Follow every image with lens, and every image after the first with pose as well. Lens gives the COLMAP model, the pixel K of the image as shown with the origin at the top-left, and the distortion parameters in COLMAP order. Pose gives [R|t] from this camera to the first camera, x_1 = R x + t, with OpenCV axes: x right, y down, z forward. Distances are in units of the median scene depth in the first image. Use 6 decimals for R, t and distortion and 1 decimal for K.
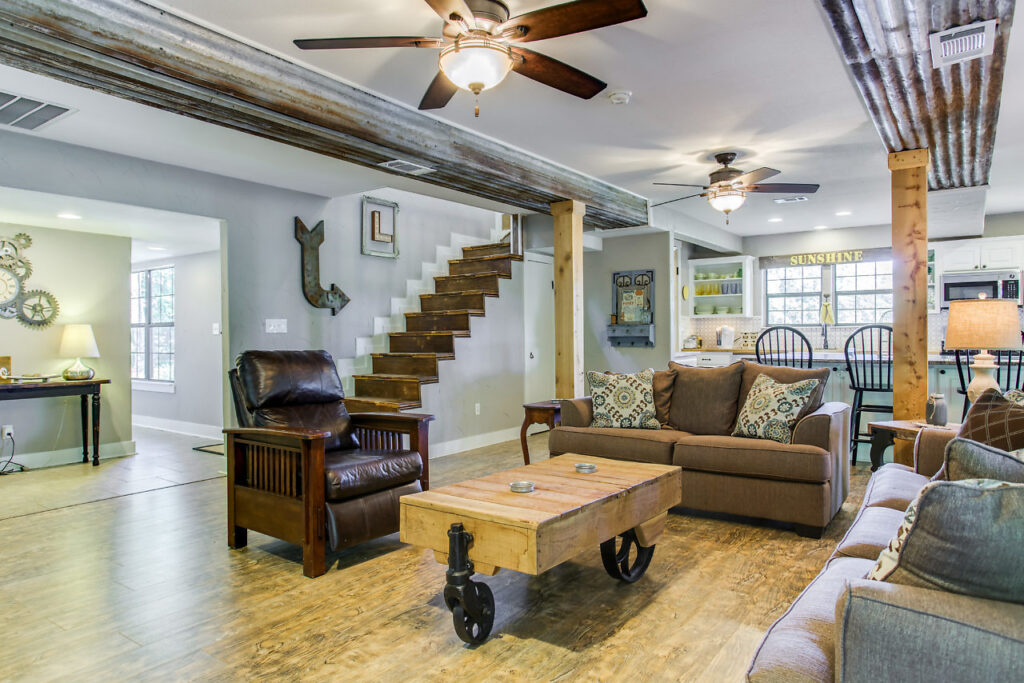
lens RADIAL K [[638.4, 0, 513.0], [0, 638.4, 339.5], [0, 0, 1]] dist [-0.021515, 0.014094]
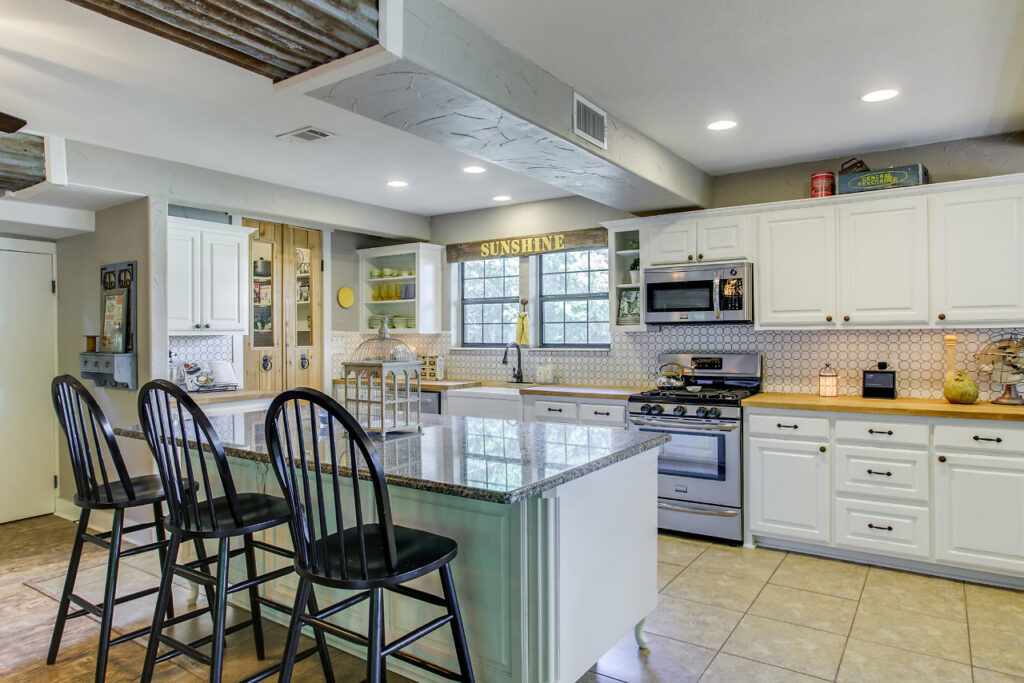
lens RADIAL K [[638.4, 0, 514.7], [0, 638.4, 336.6], [0, 0, 1]] dist [-0.021515, 0.014094]
pose [[0.999709, -0.002004, 0.024035, 0.574998], [0.002044, 0.999997, -0.001636, -0.038495], [-0.024032, 0.001685, 0.999710, 0.404678]]
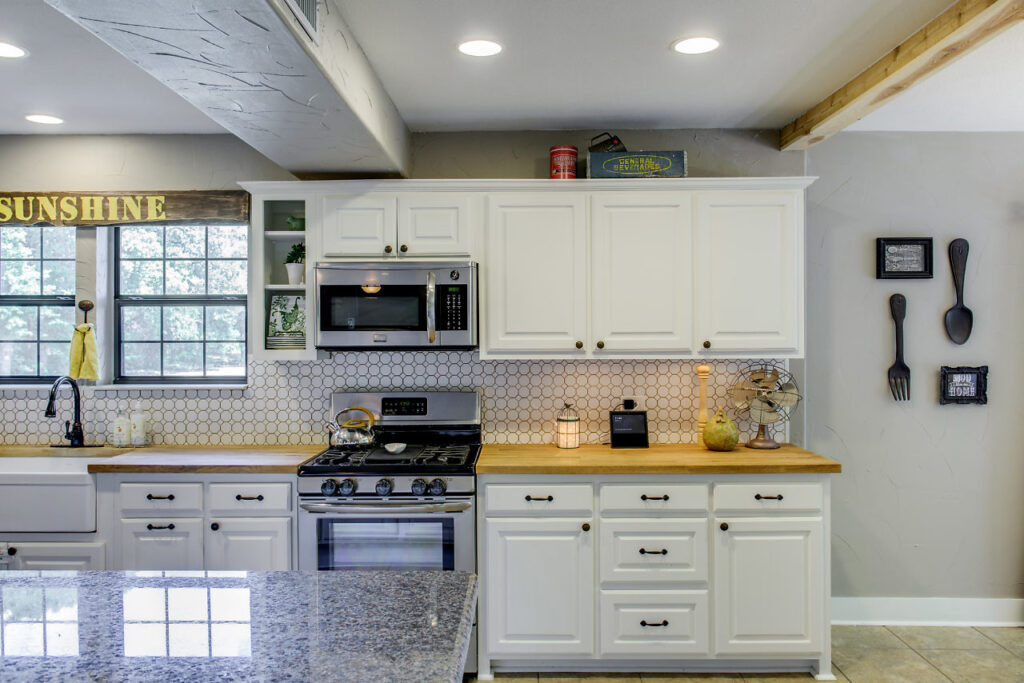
lens RADIAL K [[777.6, 0, 508.5], [0, 777.6, 341.4], [0, 0, 1]] dist [-0.003124, -0.001375]
pose [[0.825277, -0.000040, 0.564728, 0.539903], [0.000976, 0.999999, -0.001355, -0.056835], [-0.564728, 0.001669, 0.825276, 0.571372]]
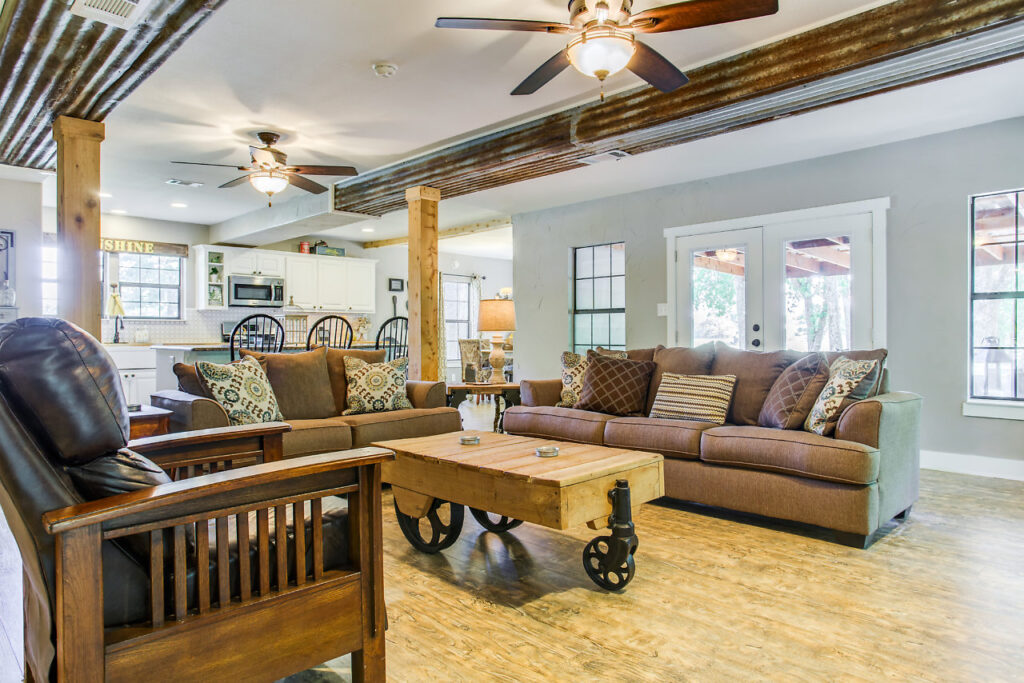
lens RADIAL K [[638.4, 0, 508.9], [0, 638.4, 340.8], [0, 0, 1]] dist [-0.021515, 0.014094]
pose [[0.171991, -0.004207, 0.985090, -0.394621], [0.008125, 0.999963, 0.002852, 0.016844], [-0.985065, 0.007514, 0.172019, 0.336540]]
